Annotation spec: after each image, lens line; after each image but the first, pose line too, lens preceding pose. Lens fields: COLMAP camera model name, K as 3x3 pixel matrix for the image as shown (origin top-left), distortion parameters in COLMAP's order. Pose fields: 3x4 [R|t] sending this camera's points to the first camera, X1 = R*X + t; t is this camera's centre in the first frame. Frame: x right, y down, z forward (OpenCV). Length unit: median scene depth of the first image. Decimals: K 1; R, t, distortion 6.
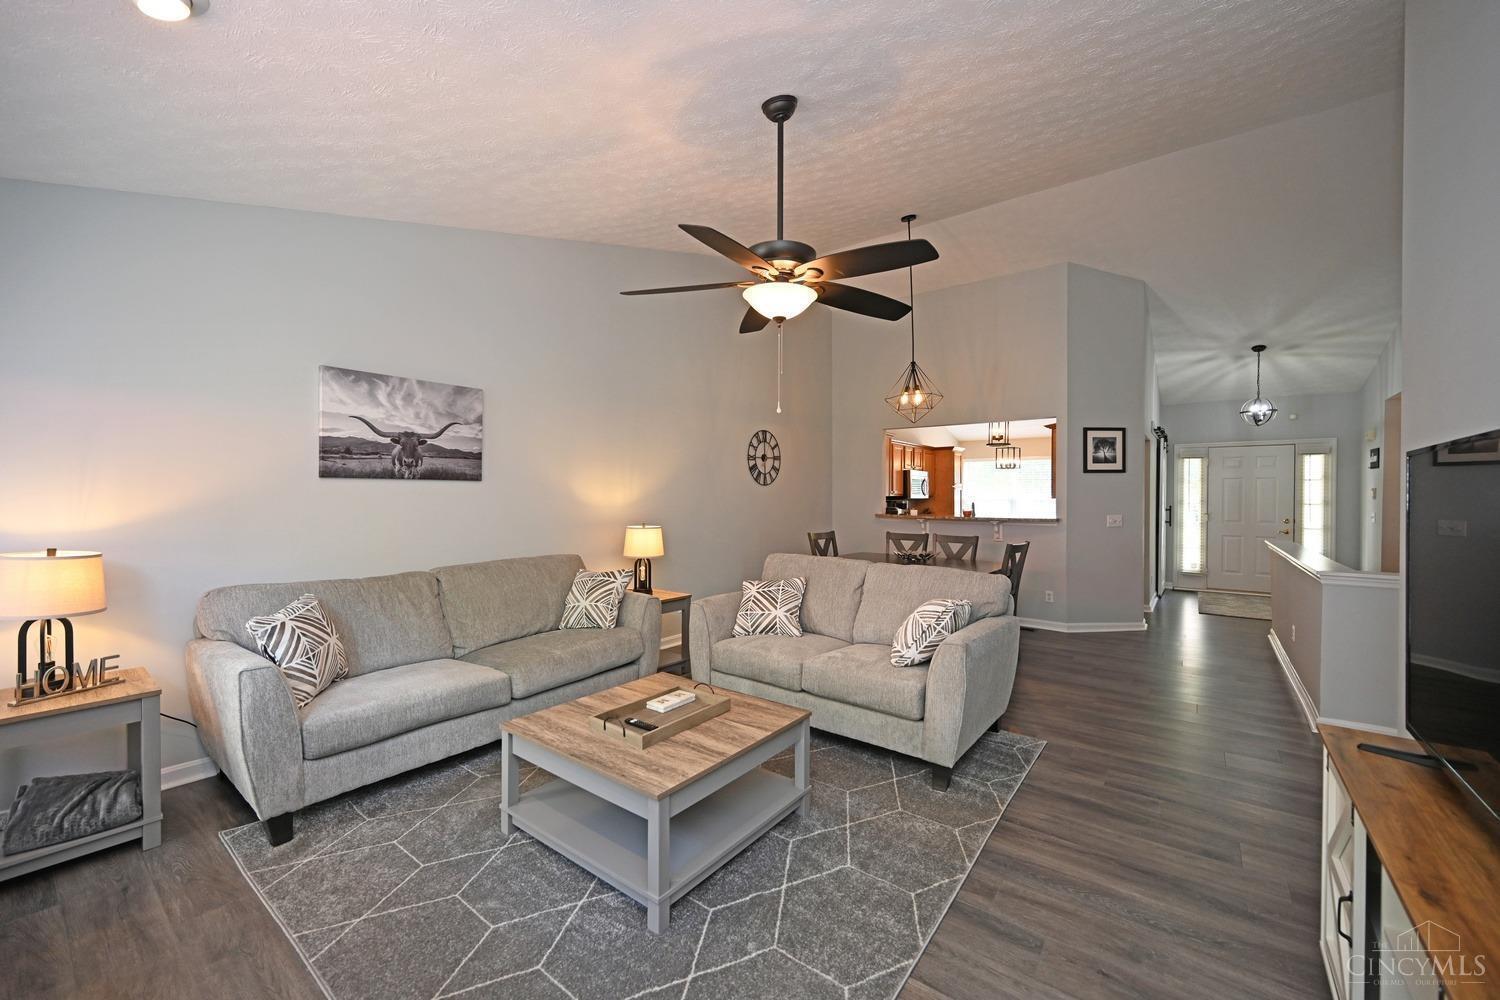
lens RADIAL K [[586.8, 0, 739.0], [0, 586.8, 502.0], [0, 0, 1]] dist [-0.001604, -0.000072]
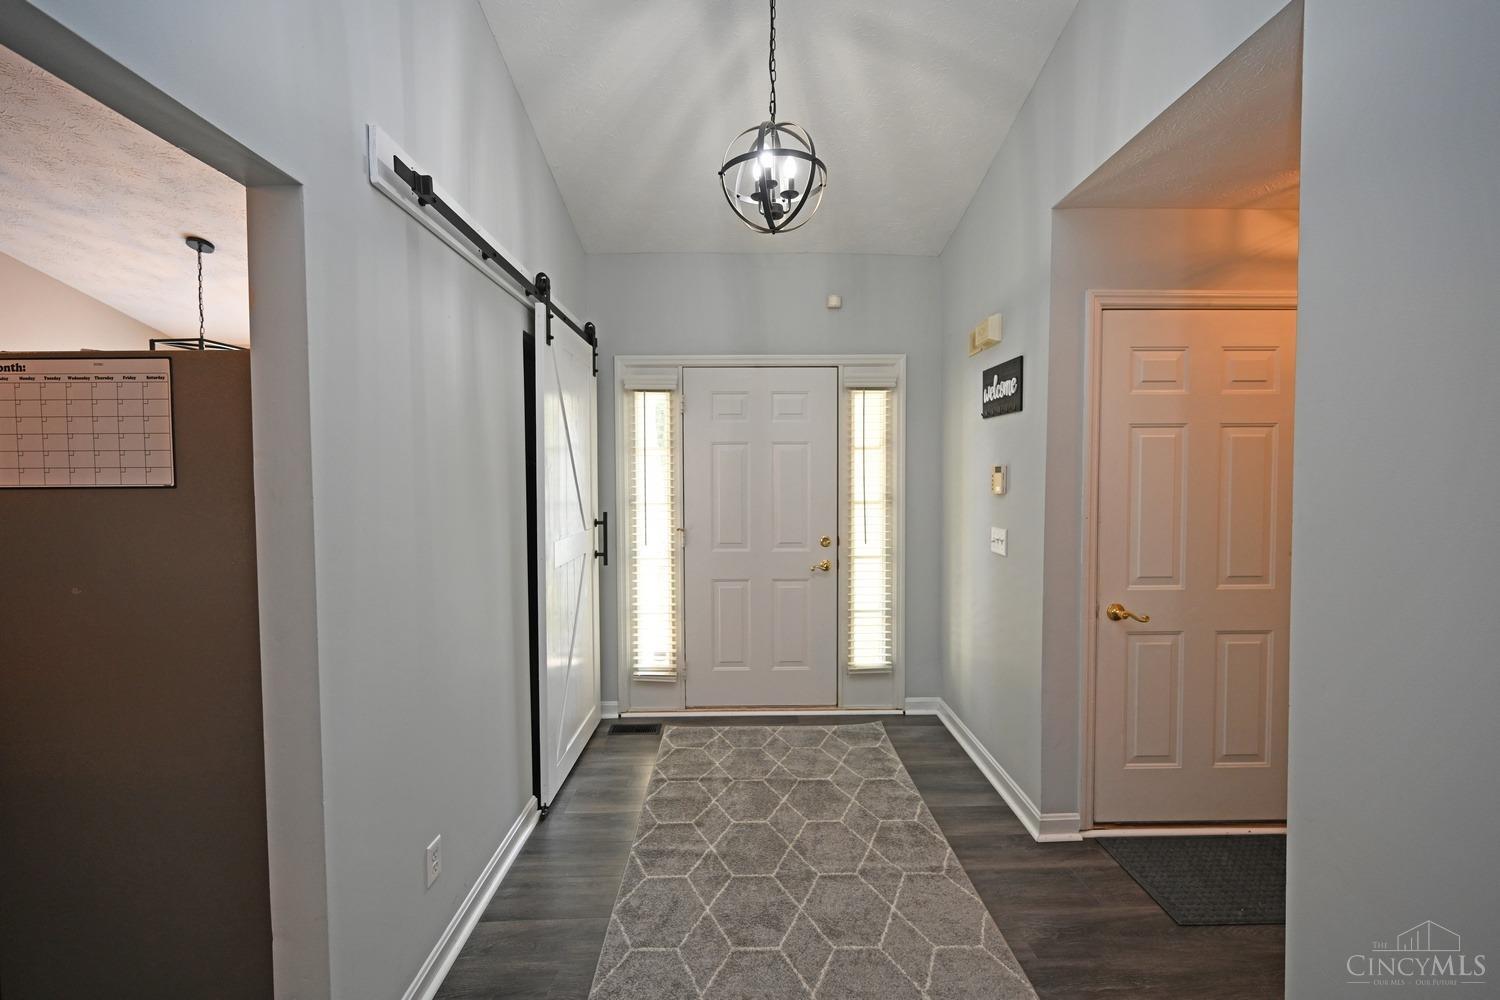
lens RADIAL K [[586.8, 0, 749.8], [0, 586.8, 495.0], [0, 0, 1]] dist [-0.001604, -0.000072]
pose [[0.773653, -0.027655, 0.633006, 0.622725], [0.014478, 0.999558, 0.025974, -0.014954], [-0.633444, -0.010930, 0.773711, 0.705743]]
